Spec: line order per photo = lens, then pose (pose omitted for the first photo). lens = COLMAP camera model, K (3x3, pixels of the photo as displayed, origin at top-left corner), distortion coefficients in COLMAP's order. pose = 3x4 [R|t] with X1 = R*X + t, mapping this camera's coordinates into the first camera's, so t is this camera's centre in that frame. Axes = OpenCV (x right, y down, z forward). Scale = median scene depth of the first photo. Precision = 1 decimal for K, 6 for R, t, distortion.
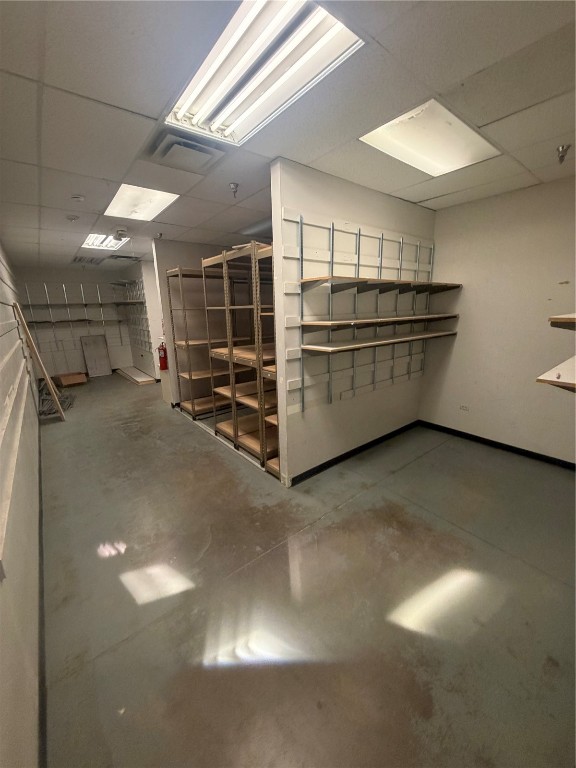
lens RADIAL K [[303.8, 0, 286.6], [0, 303.8, 381.3], [0, 0, 1]] dist [-0.001255, 0.000342]
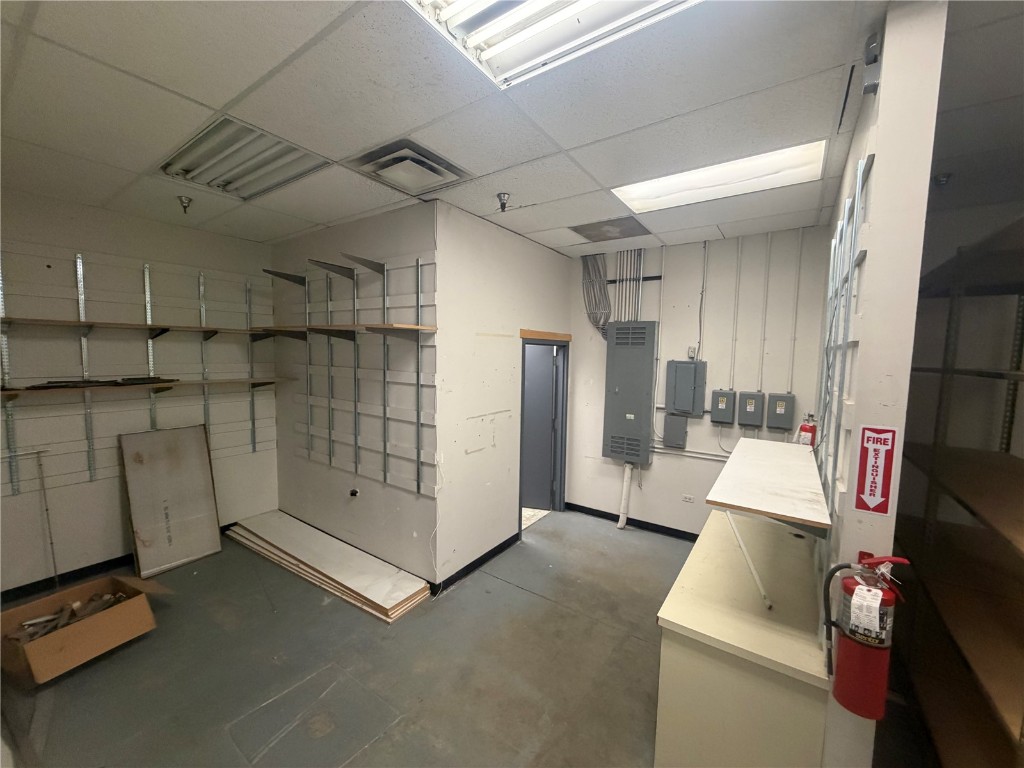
lens RADIAL K [[405.1, 0, 510.2], [0, 405.1, 385.0], [0, 0, 1]] dist [-0.001255, 0.000342]
pose [[0.958262, 0.016210, 0.285433, -1.015923], [0.028887, 0.987792, -0.153076, -0.292448], [-0.284430, 0.154932, 0.946095, 1.218381]]
